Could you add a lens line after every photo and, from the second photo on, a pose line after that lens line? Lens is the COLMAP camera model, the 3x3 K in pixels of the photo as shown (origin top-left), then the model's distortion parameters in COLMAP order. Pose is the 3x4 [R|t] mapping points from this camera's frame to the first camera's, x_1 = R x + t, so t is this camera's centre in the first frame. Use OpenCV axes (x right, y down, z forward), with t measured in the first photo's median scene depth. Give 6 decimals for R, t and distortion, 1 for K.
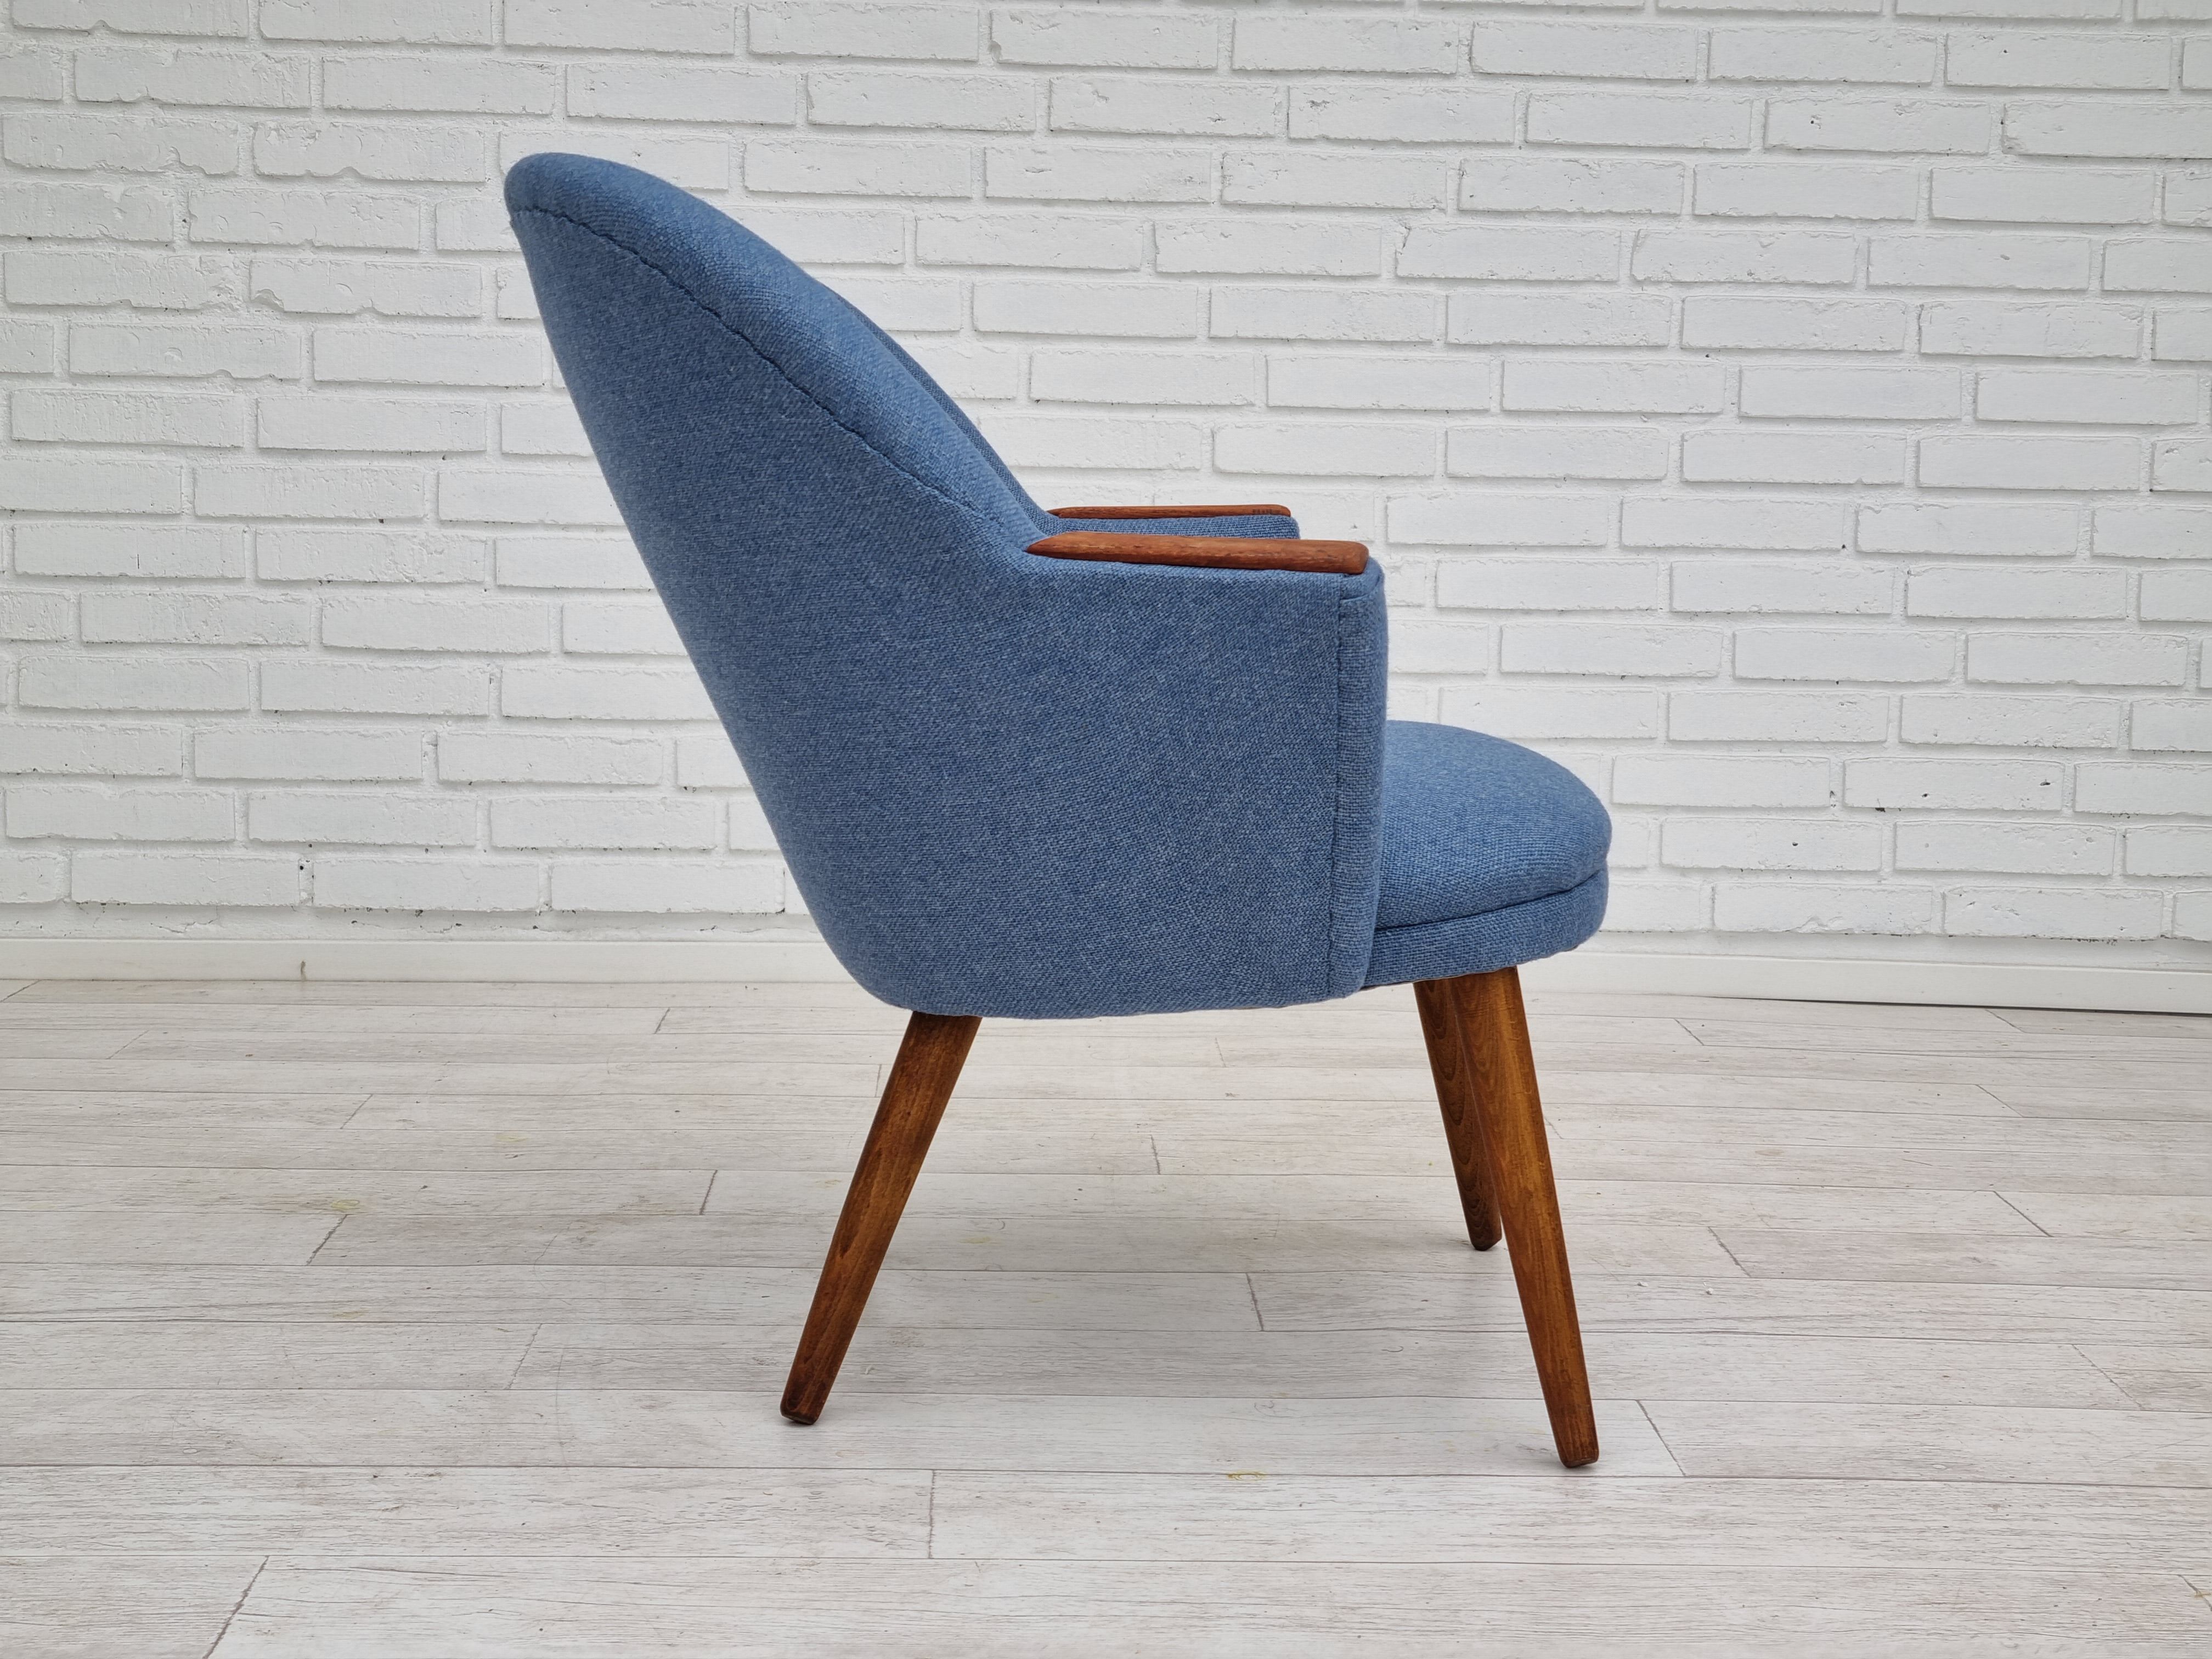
lens RADIAL K [[3386.2, 0, 1157.4], [0, 3386.2, 819.1], [0, 0, 1]] dist [0.066720, 0.000000]
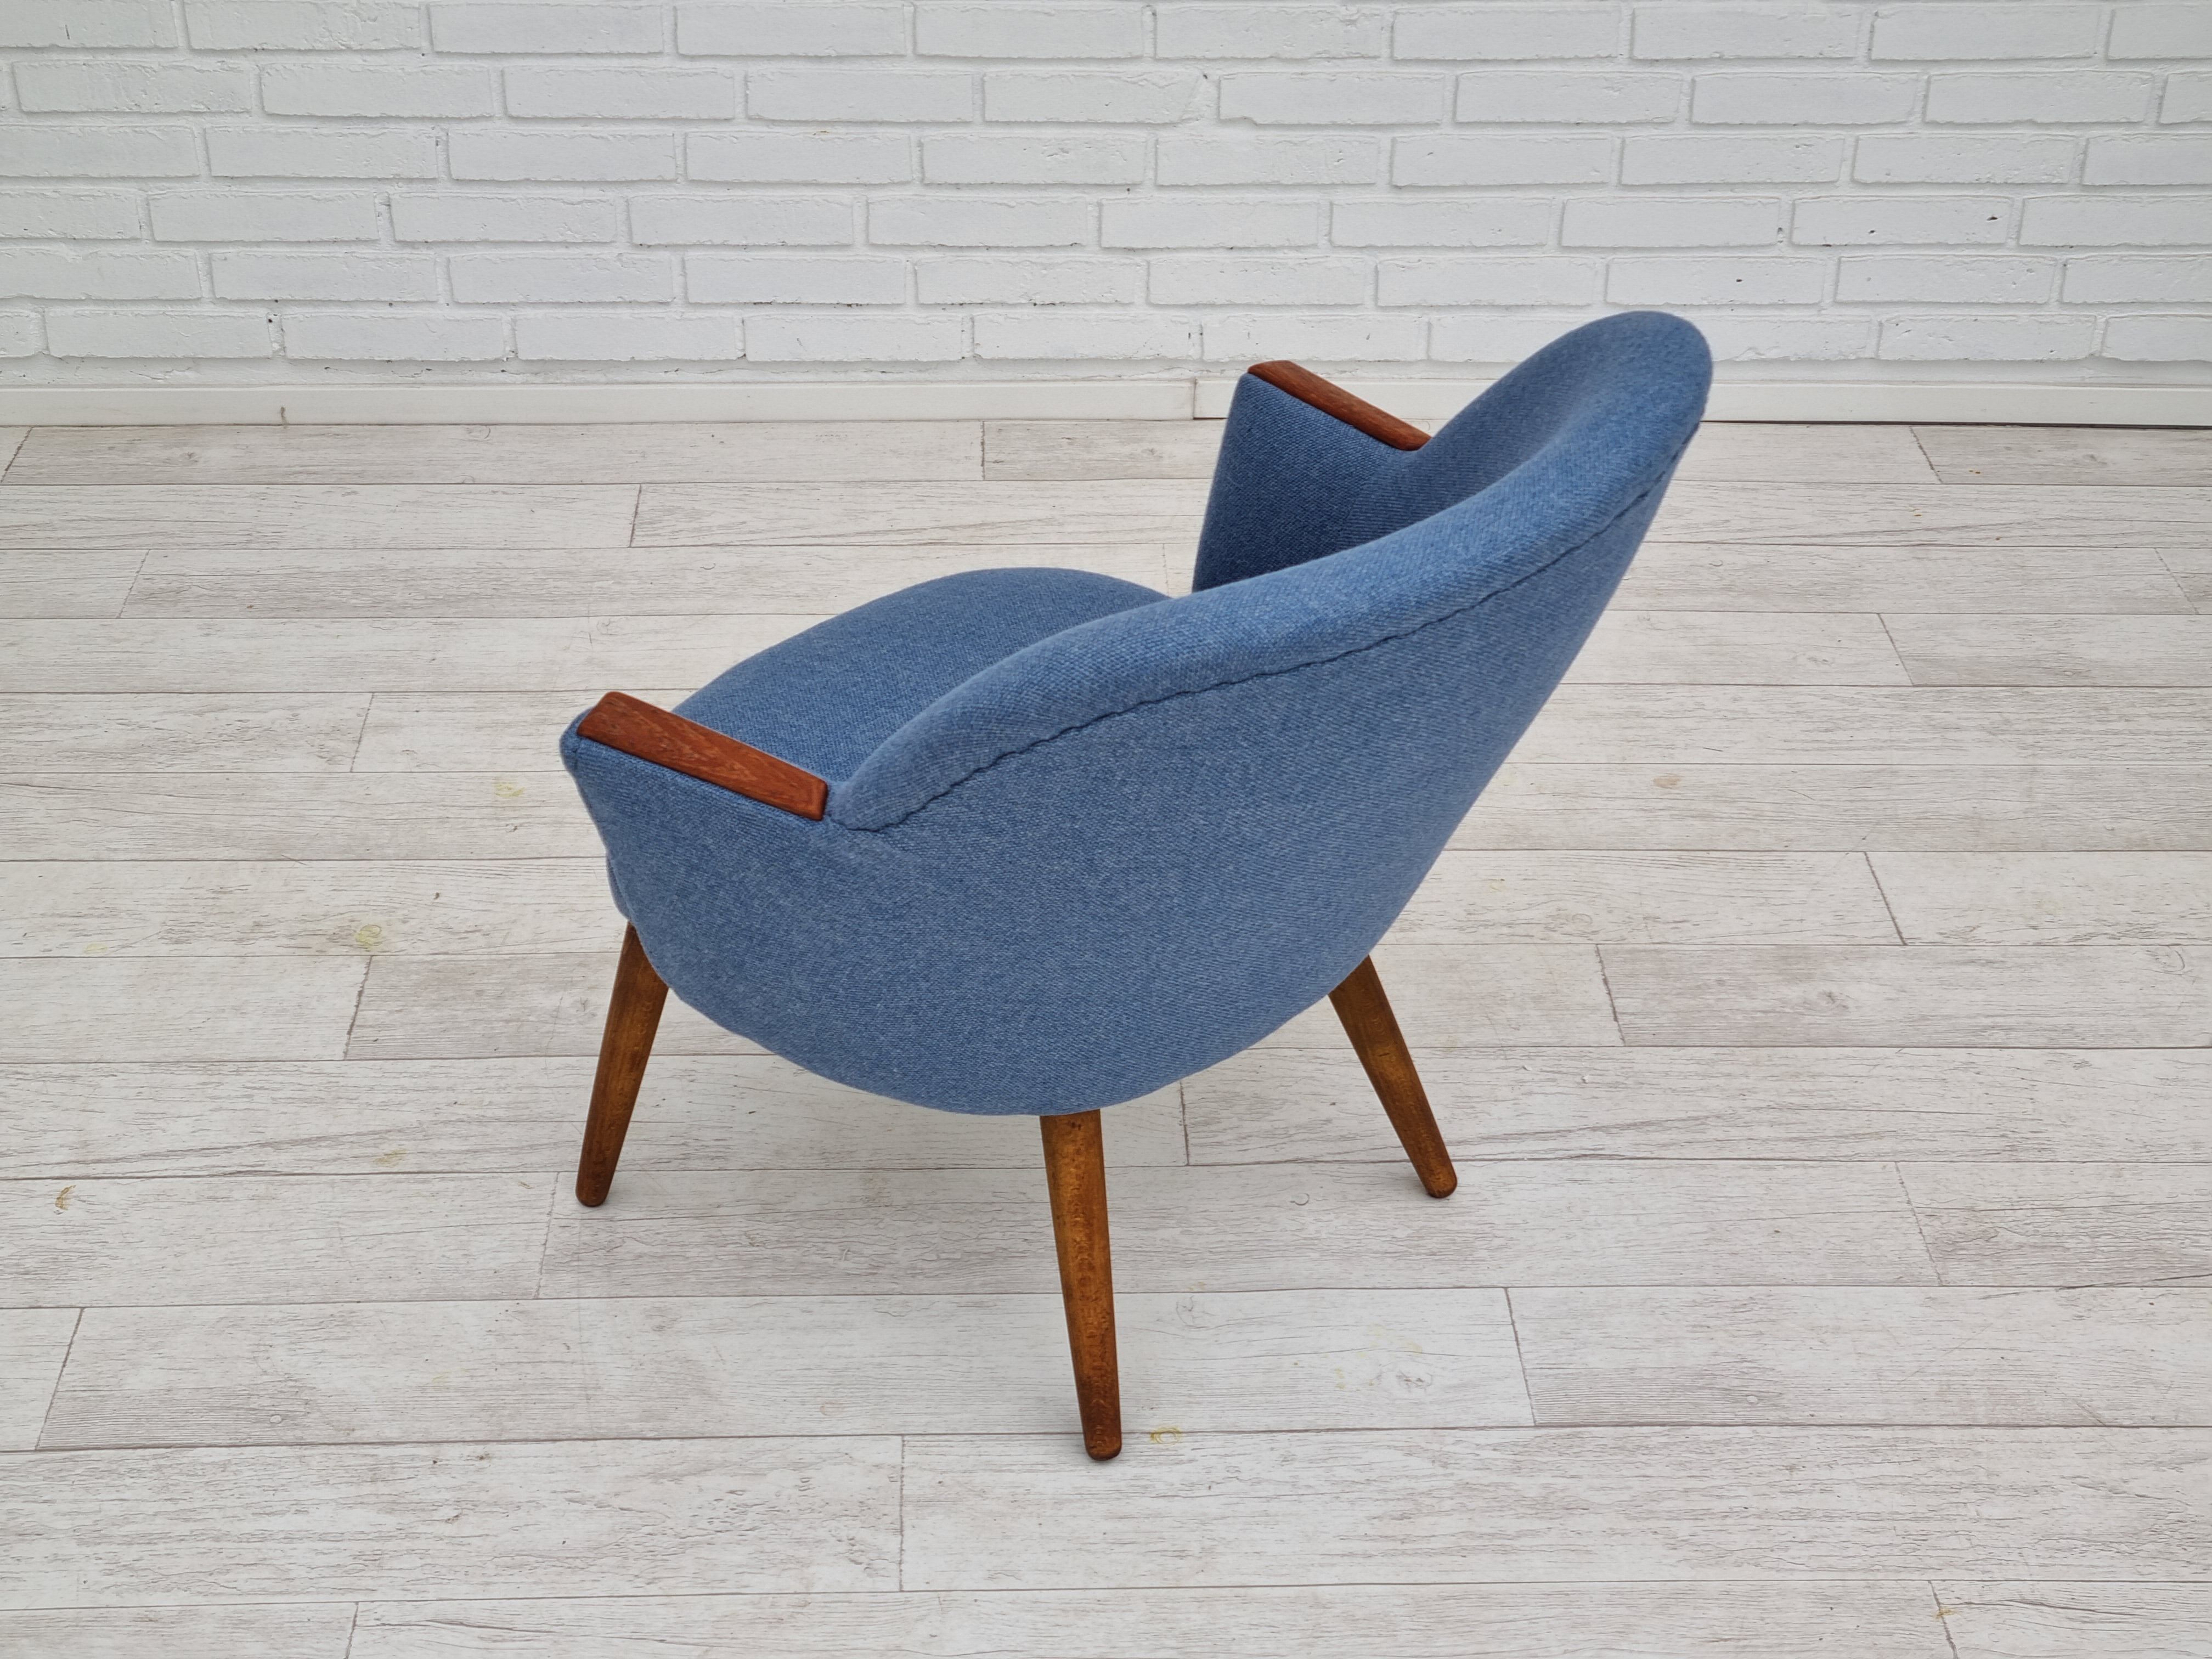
lens RADIAL K [[3386.2, 0, 1133.1], [0, 3386.2, 845.3], [0, 0, 1]] dist [0.066720, 0.000000]
pose [[0.999993, -0.000359, -0.003697, 0.011317], [0.001967, 0.895449, 0.445159, -0.306468], [0.003150, -0.445163, 0.895444, 0.016426]]
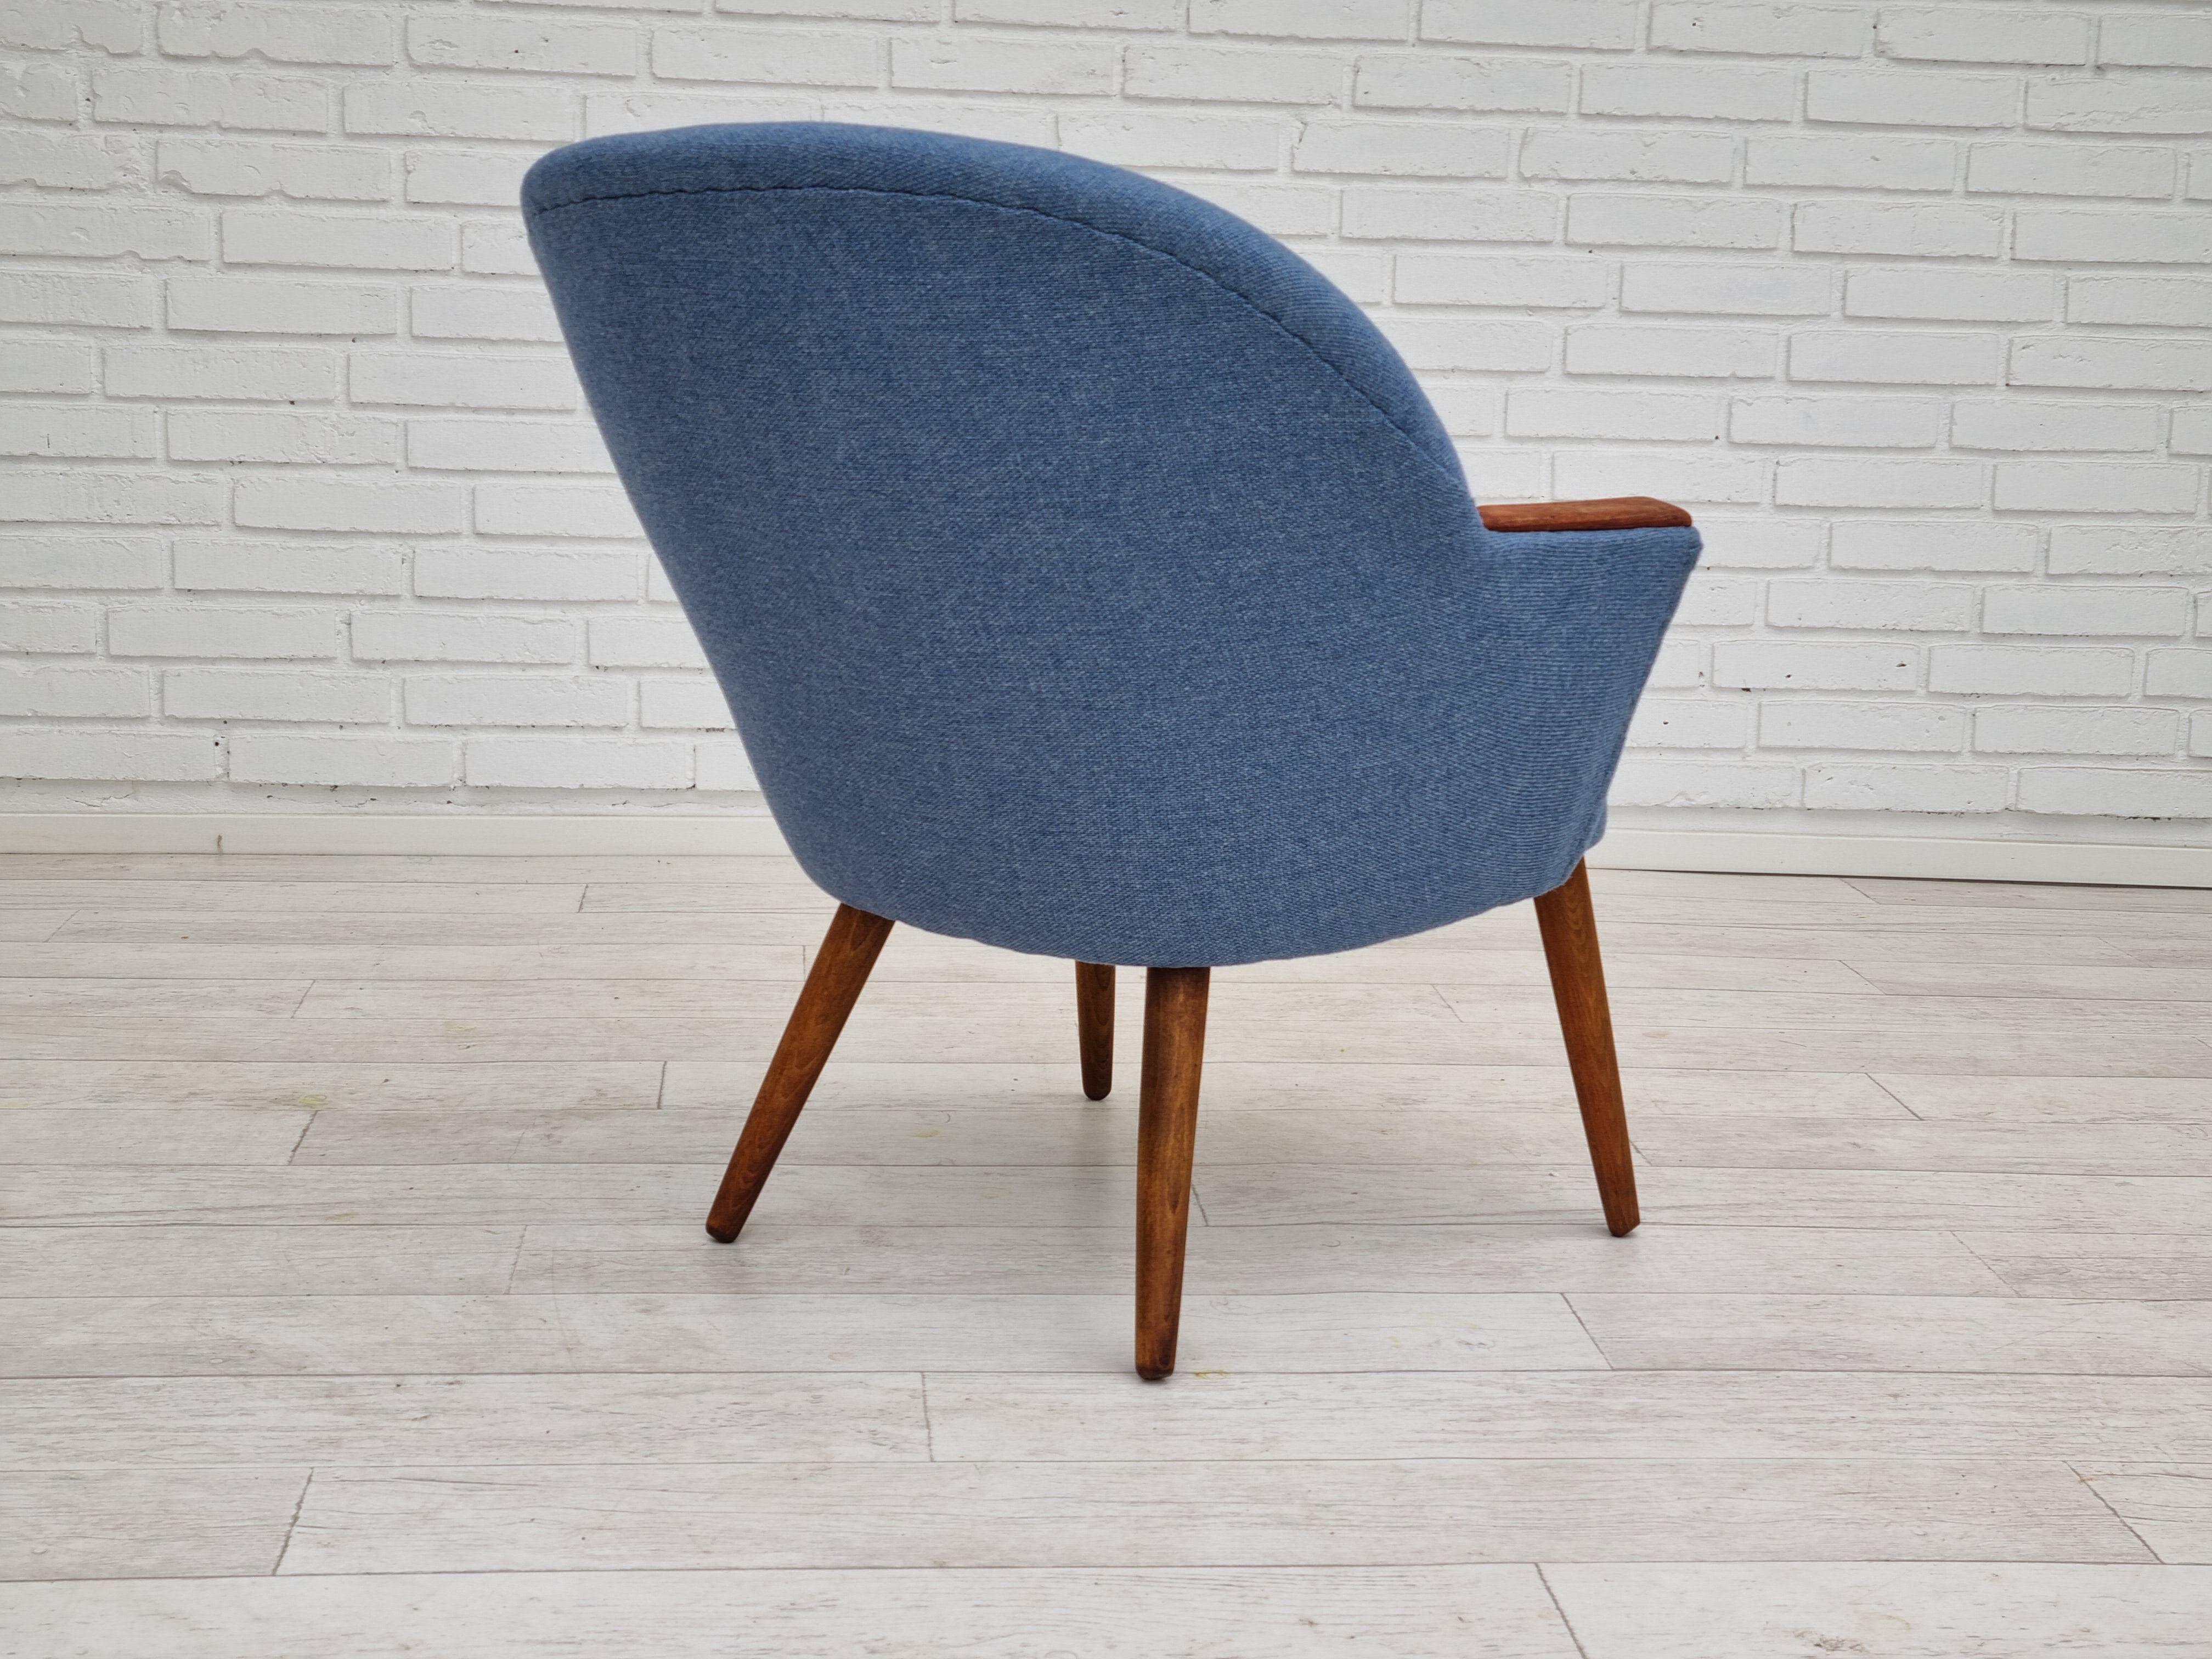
lens RADIAL K [[3386.2, 0, 1166.3], [0, 3386.2, 849.8], [0, 0, 1]] dist [0.066720, 0.000000]
pose [[0.998006, -0.000268, 0.063122, -0.033104], [-0.004325, 0.997350, 0.072621, -0.030021], [-0.062974, -0.072750, 0.995360, -0.035088]]
